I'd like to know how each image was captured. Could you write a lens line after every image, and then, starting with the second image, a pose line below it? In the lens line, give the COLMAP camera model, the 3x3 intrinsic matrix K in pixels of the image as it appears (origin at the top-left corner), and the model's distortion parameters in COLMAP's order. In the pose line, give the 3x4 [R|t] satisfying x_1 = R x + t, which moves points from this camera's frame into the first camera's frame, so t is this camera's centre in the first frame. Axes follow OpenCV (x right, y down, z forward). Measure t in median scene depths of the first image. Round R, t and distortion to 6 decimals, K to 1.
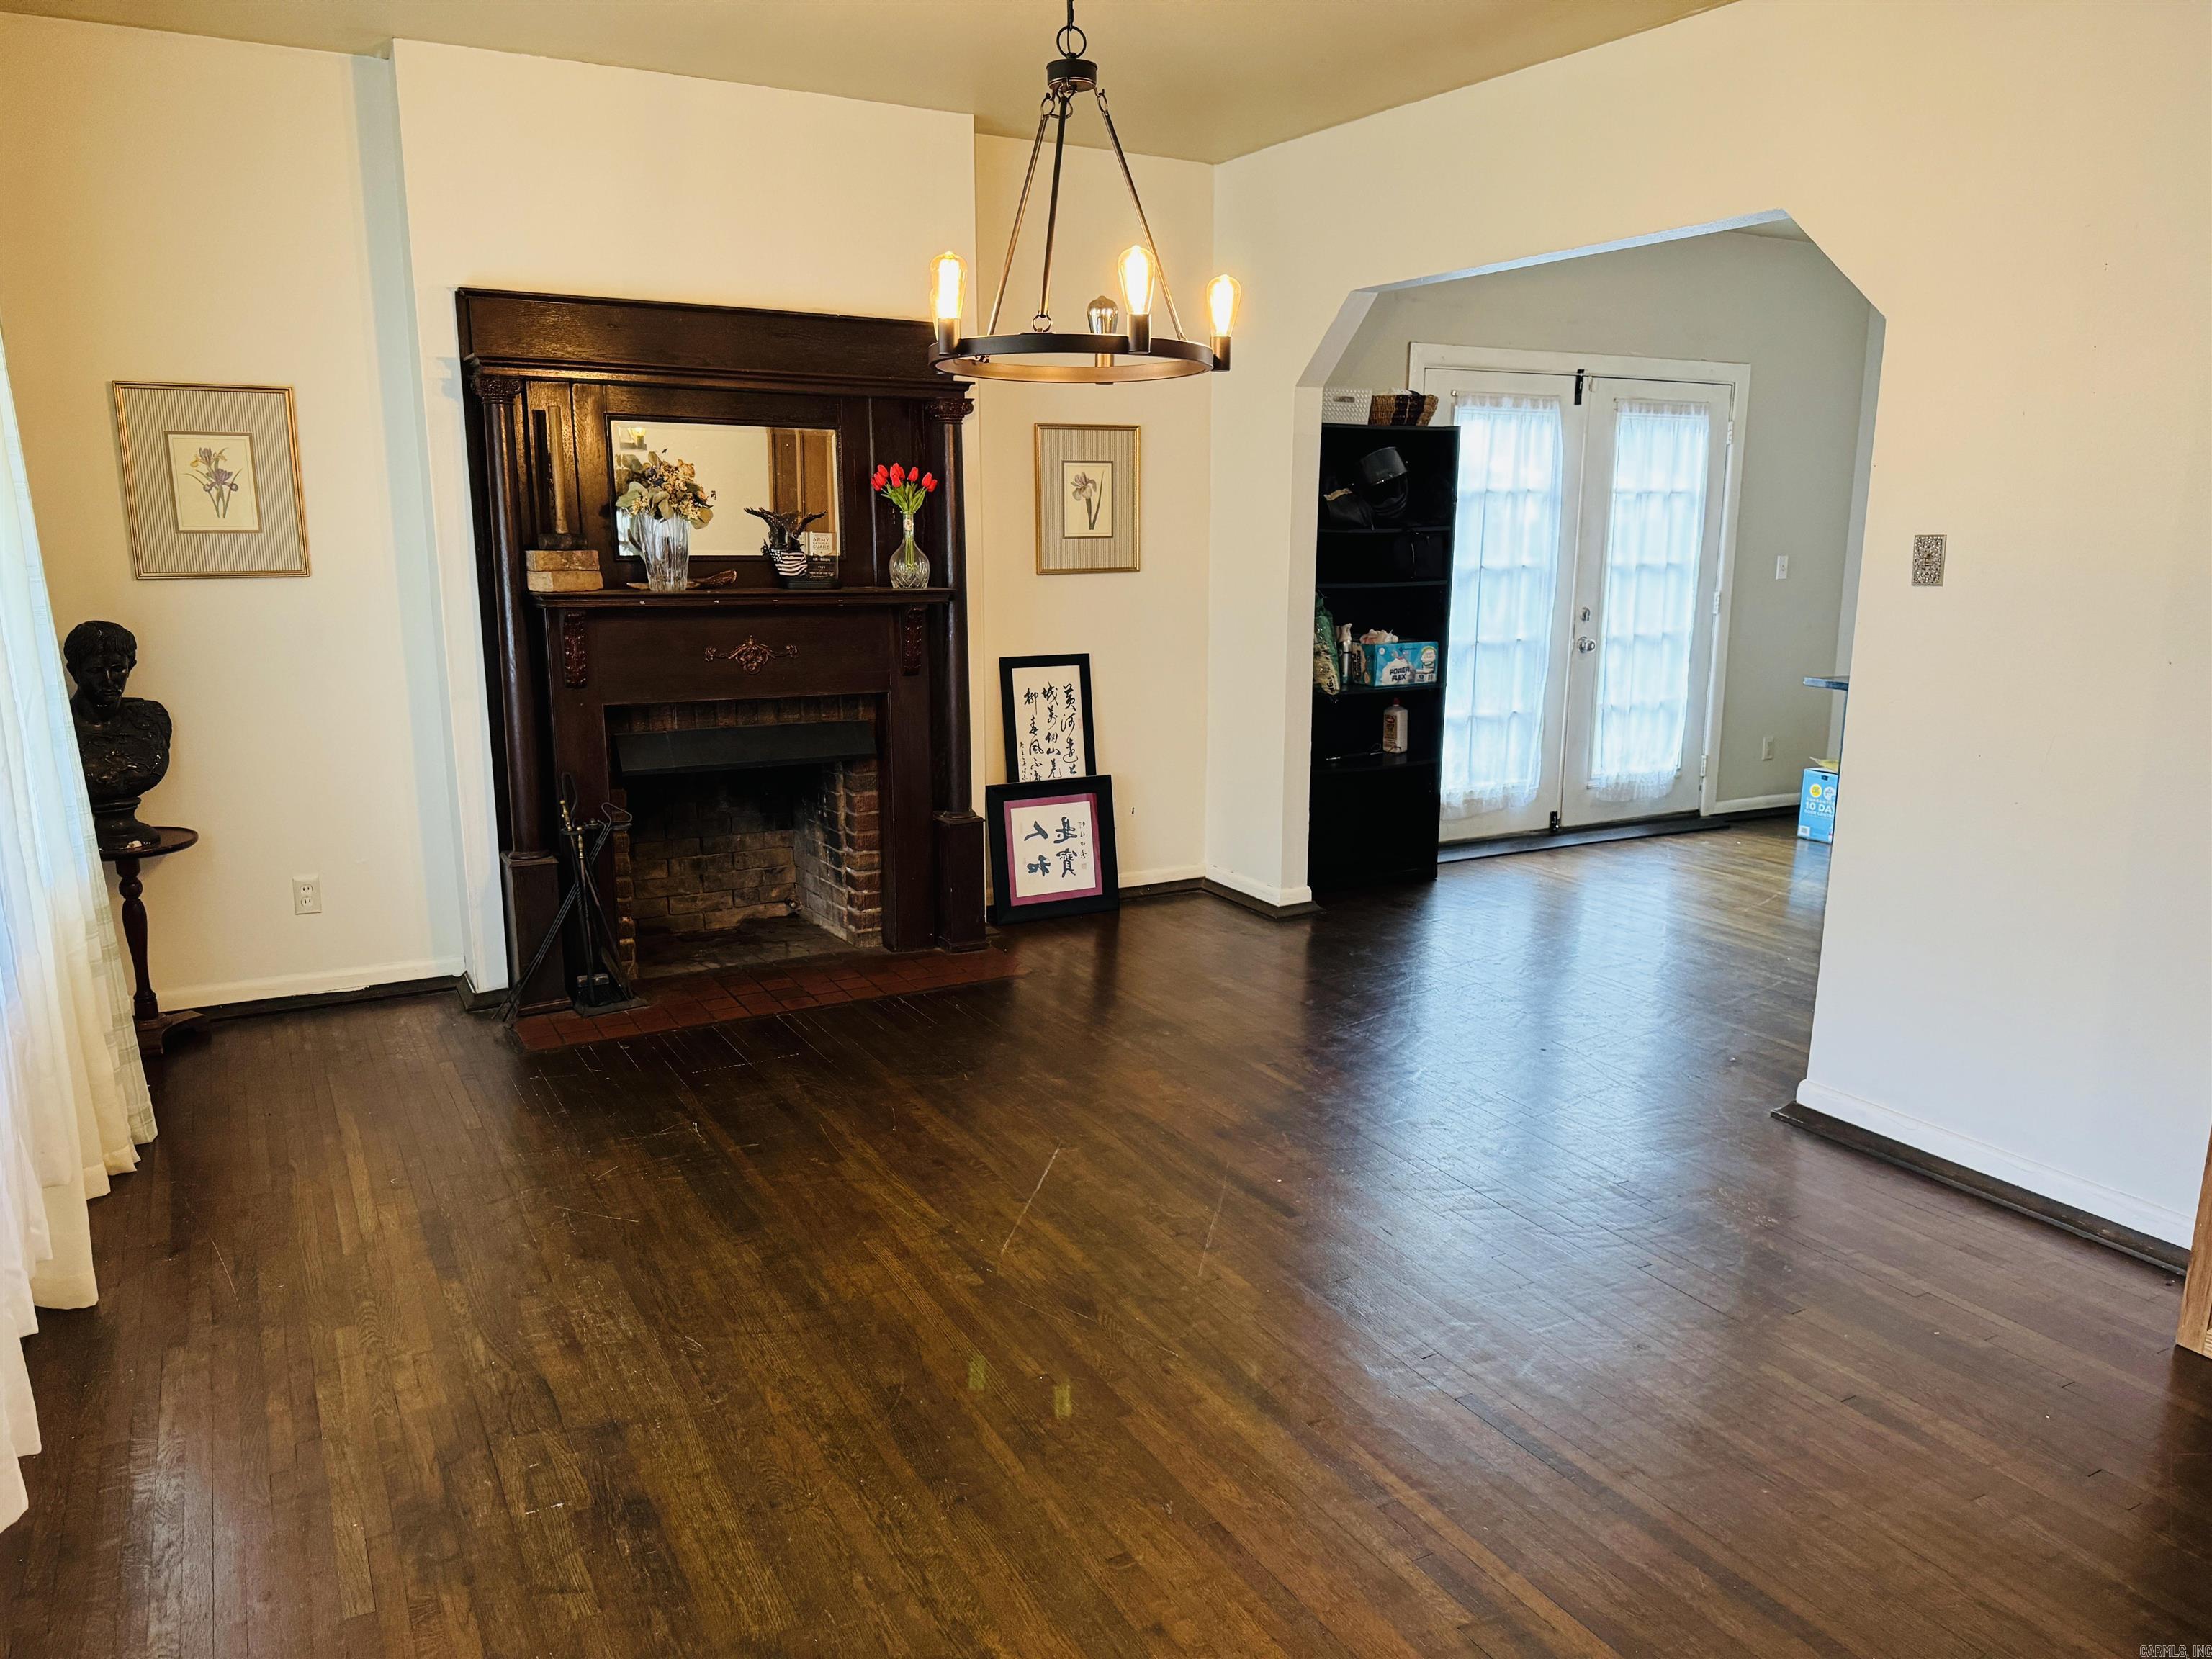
lens RADIAL K [[1561.2, 0, 1108.3], [0, 1561.2, 844.6], [0, 0, 1]] dist [0.057752, -0.076898]
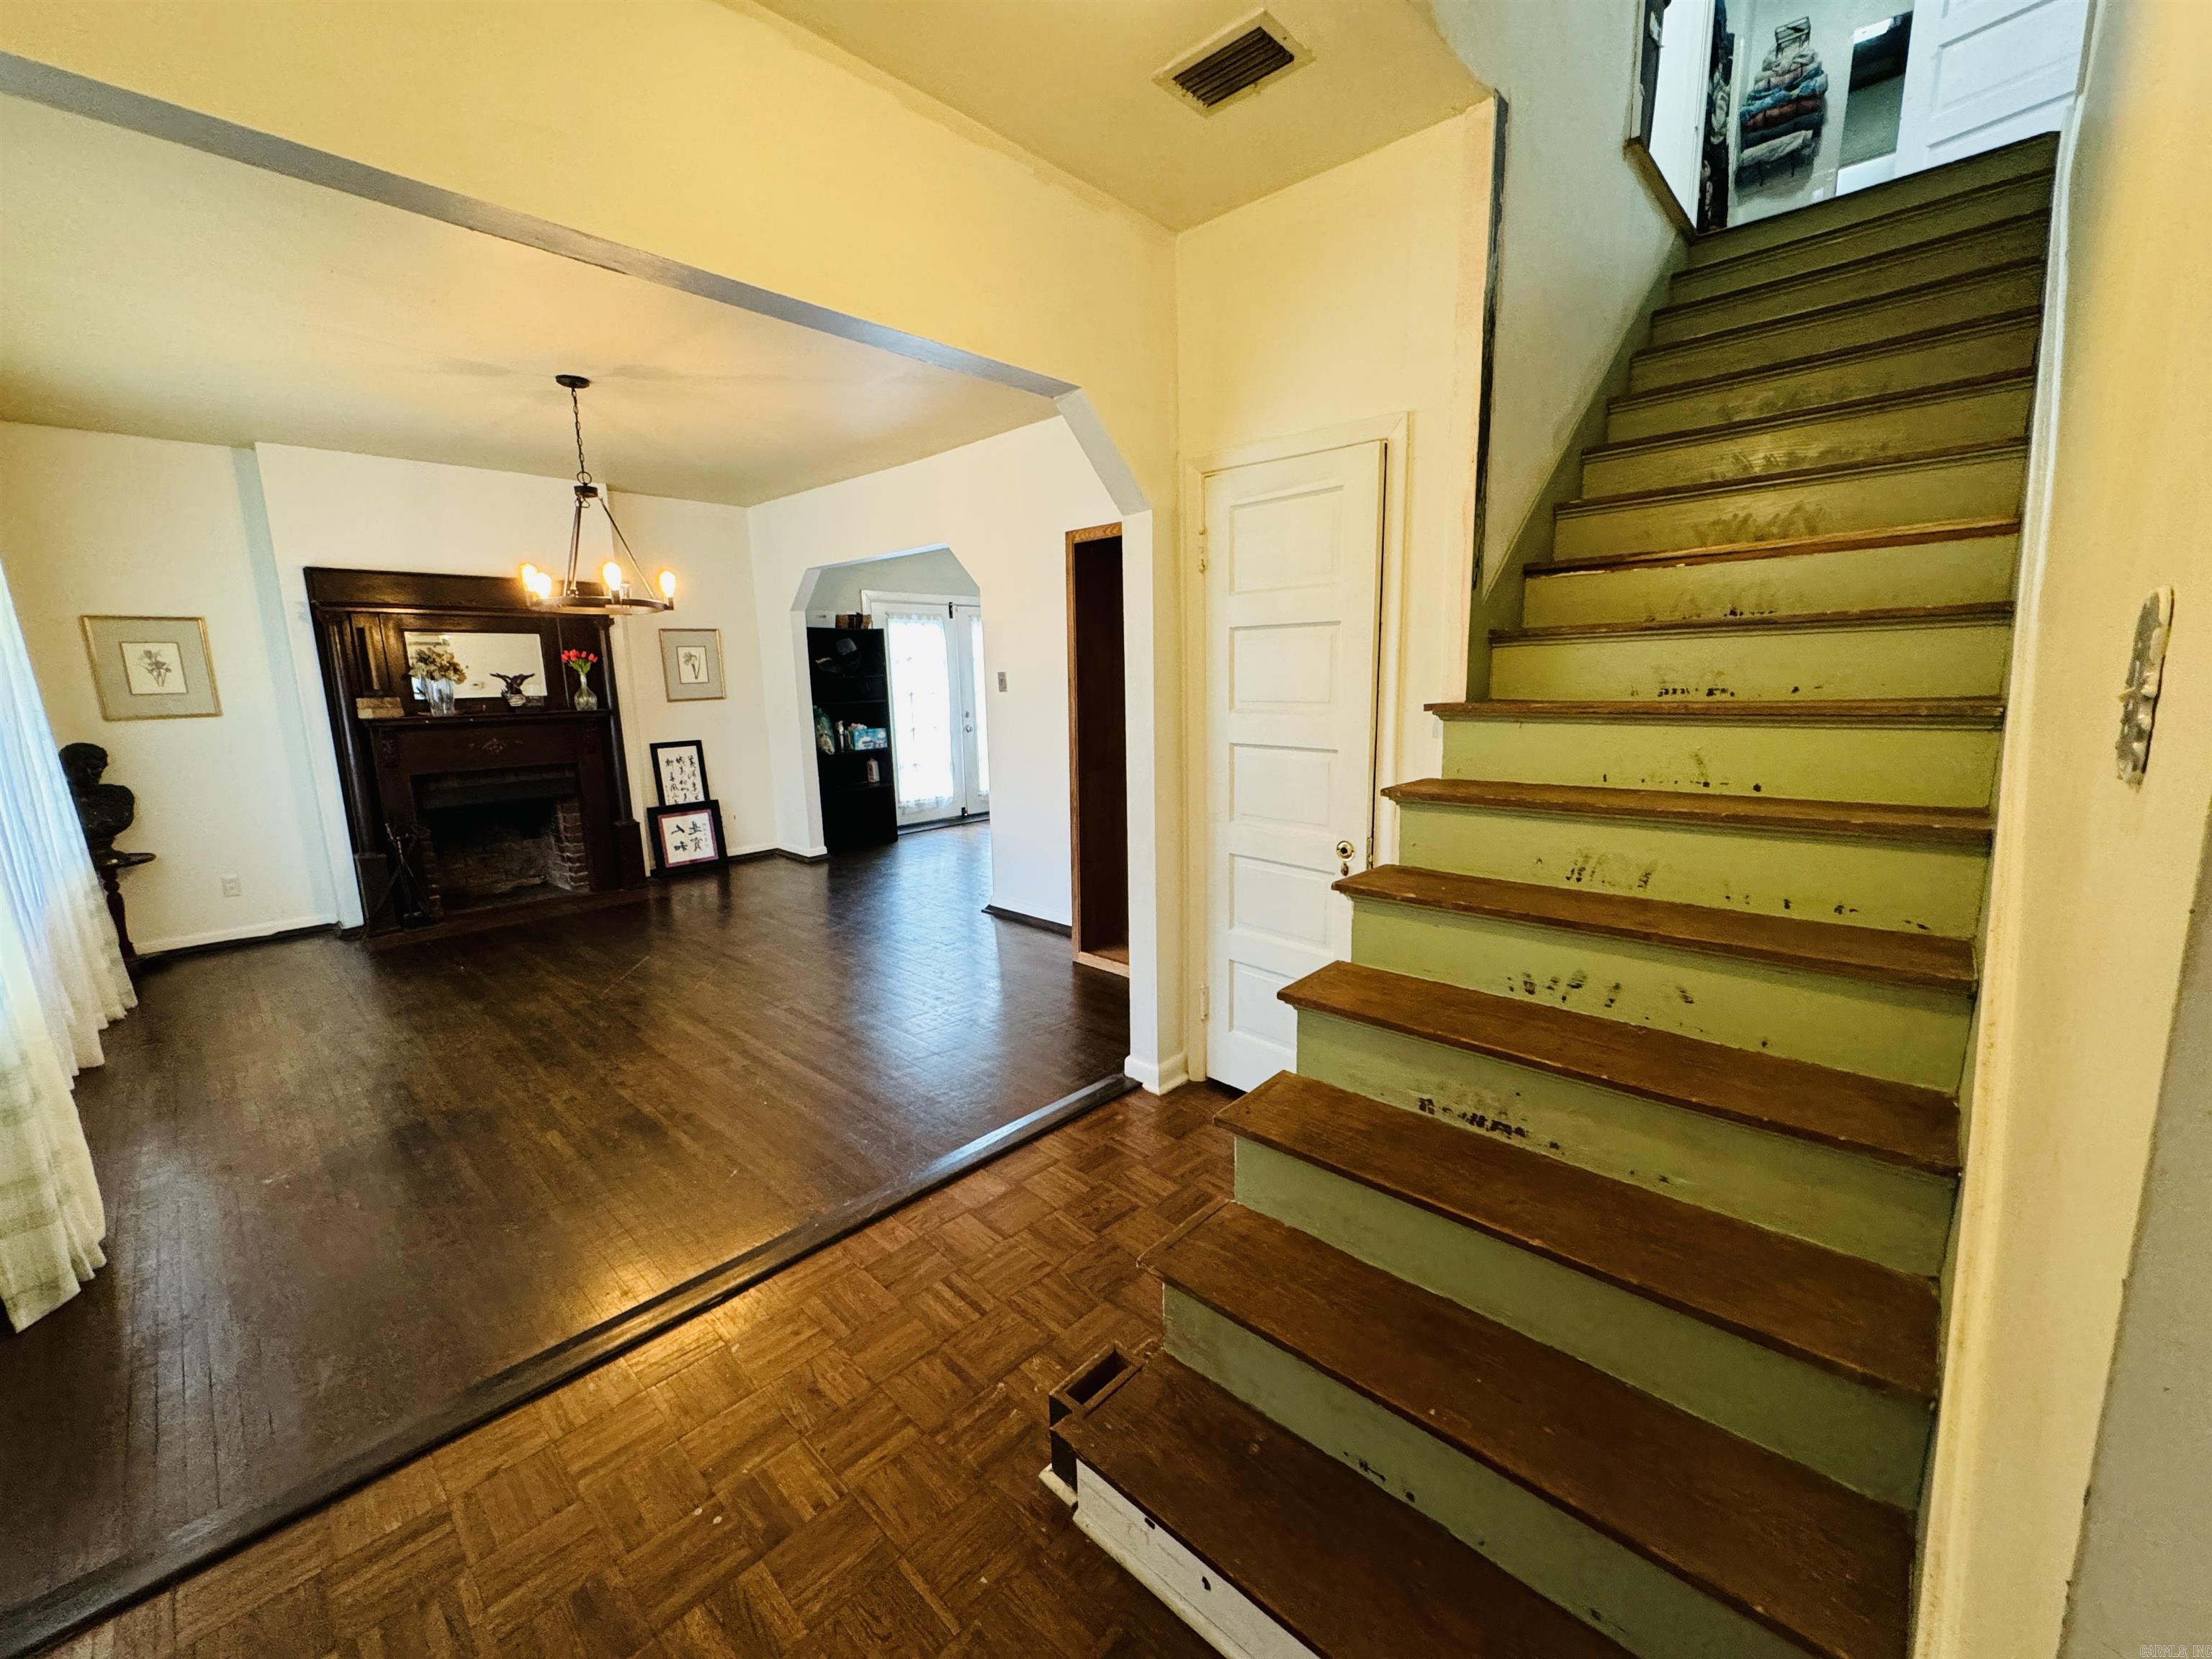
lens RADIAL K [[890.8, 0, 1111.9], [0, 890.8, 829.3], [0, 0, 1]] dist [-0.003186, 0.000489]
pose [[0.953646, -0.076112, 0.291146, 0.175223], [0.085728, 0.996110, -0.020397, 0.071842], [-0.288460, 0.044411, 0.956461, -0.294218]]
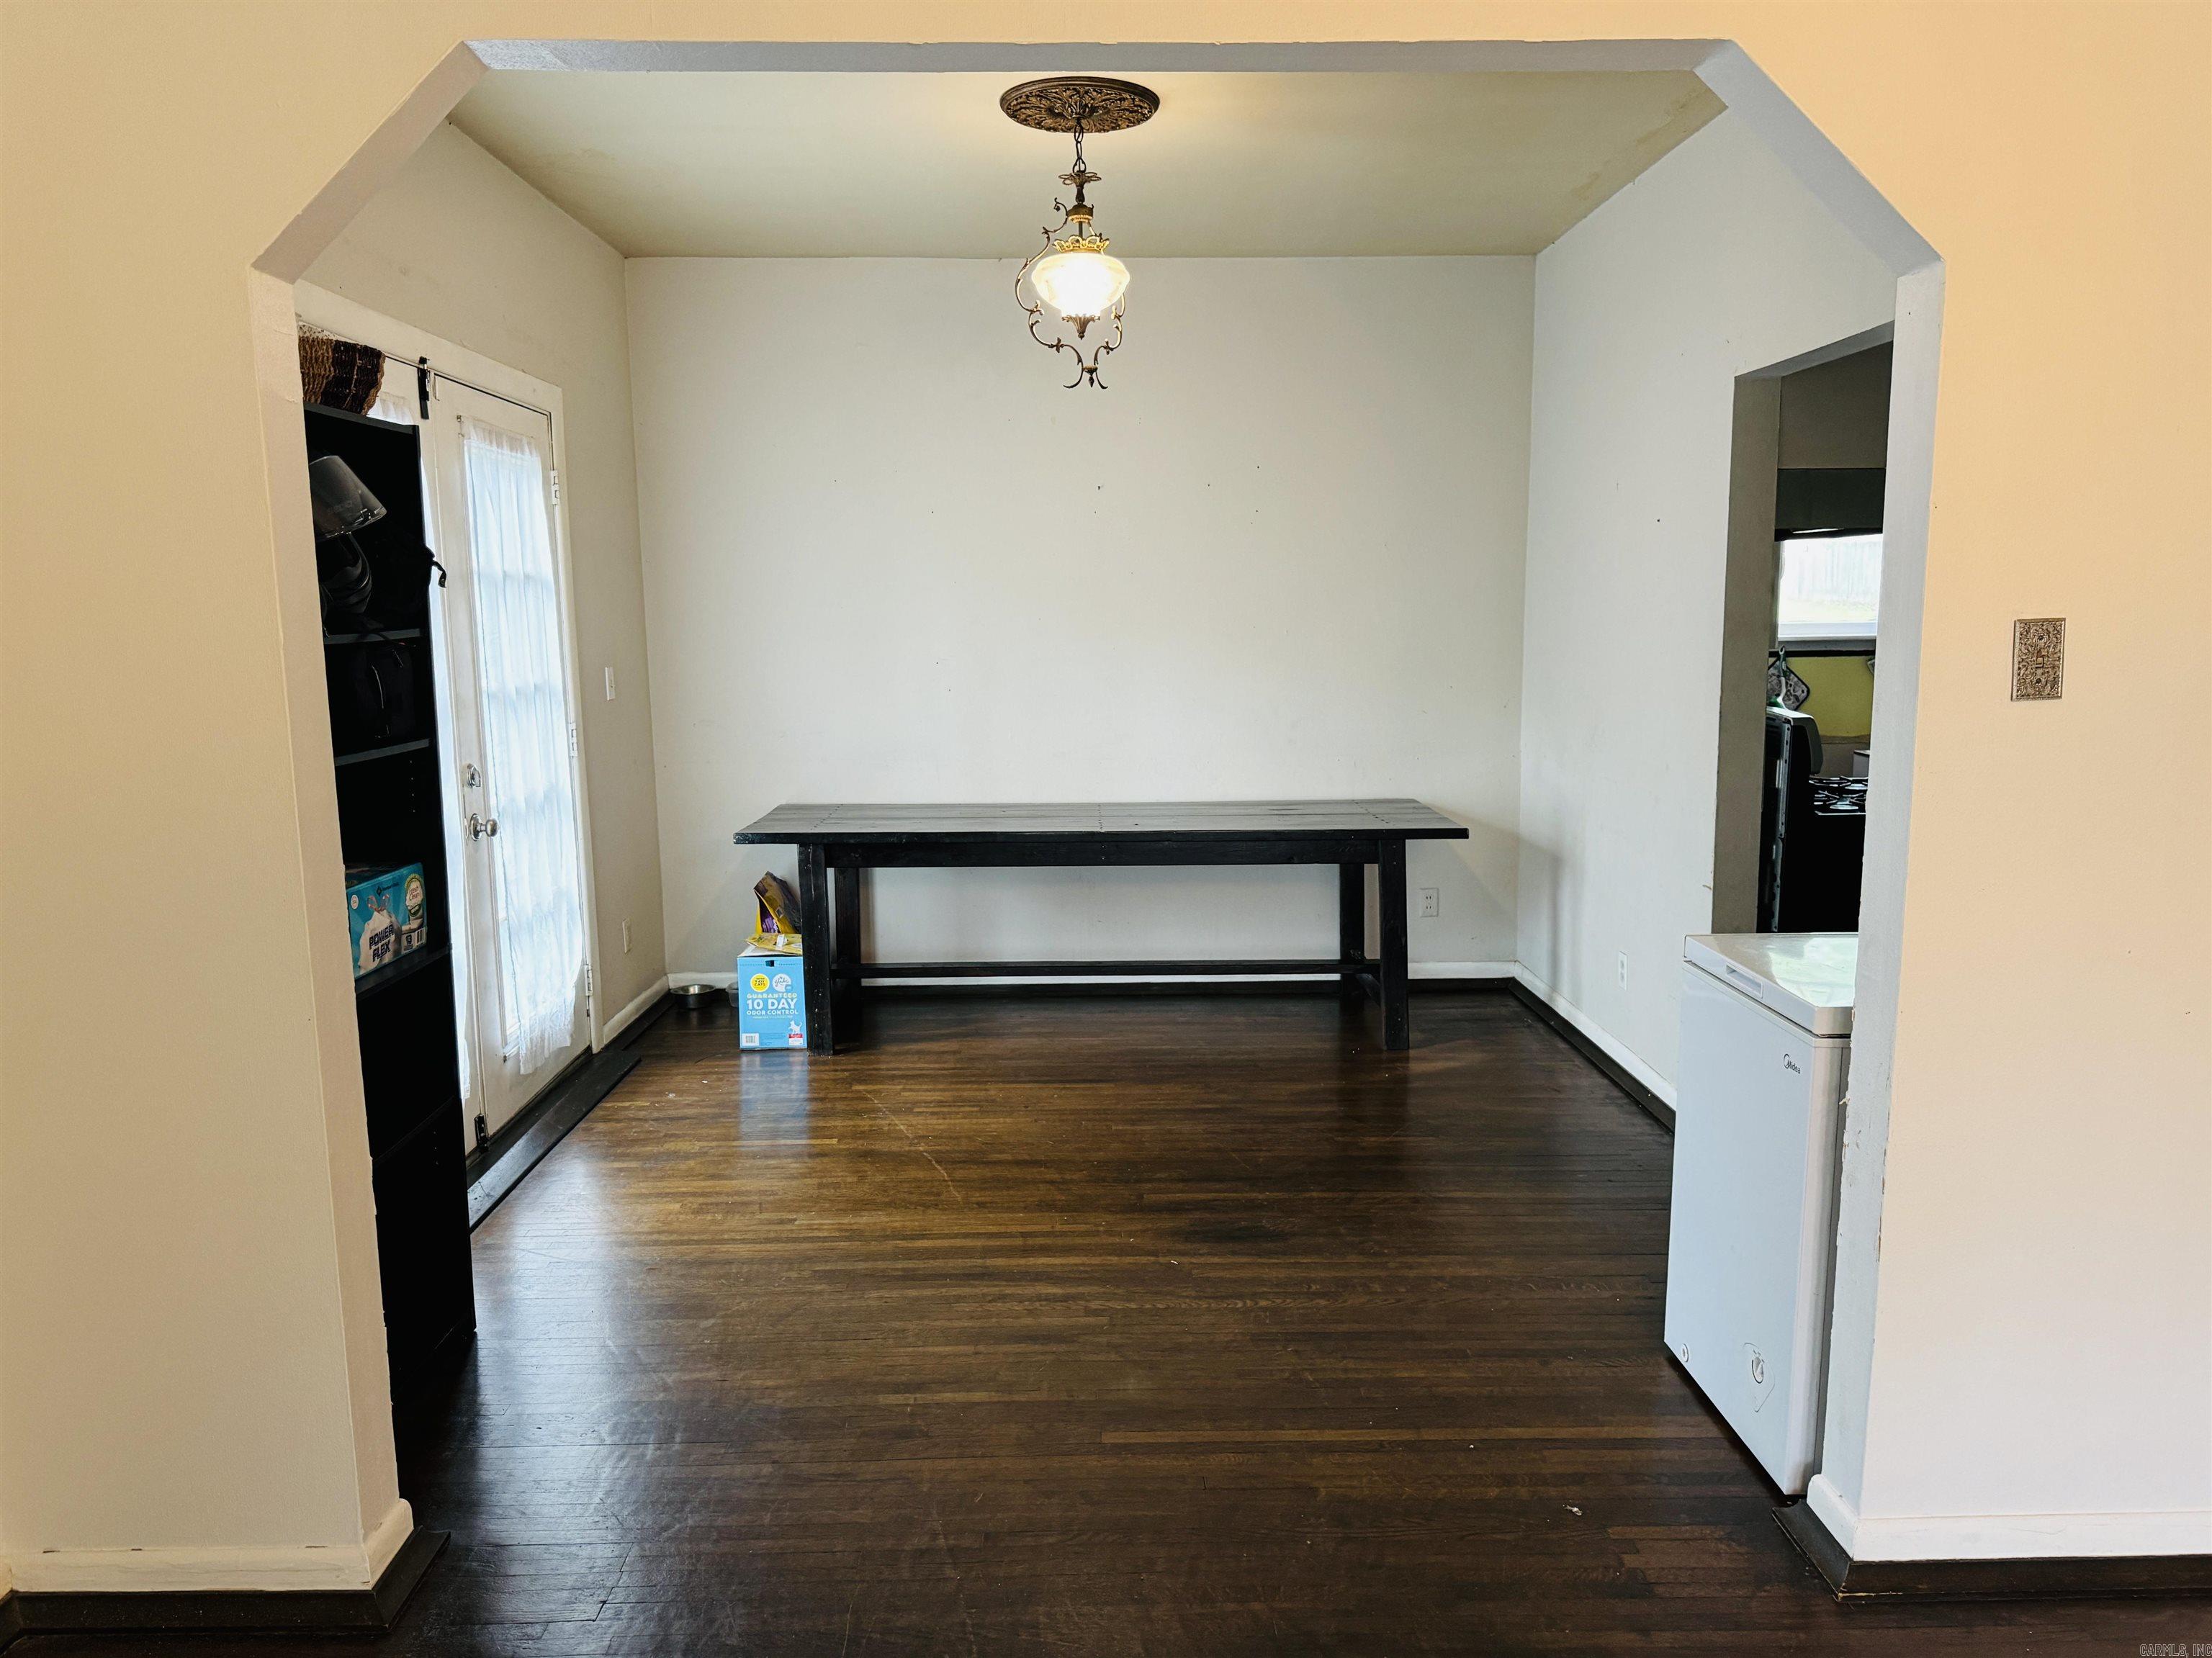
lens RADIAL K [[1561.0, 0, 1108.9], [0, 1561.0, 817.5], [0, 0, 1]] dist [0.057752, -0.076898]
pose [[0.459554, -0.123770, 0.879483, -0.147056], [0.193007, 0.980495, 0.037134, -0.149494], [-0.866925, 0.152681, 0.474479, 0.723954]]
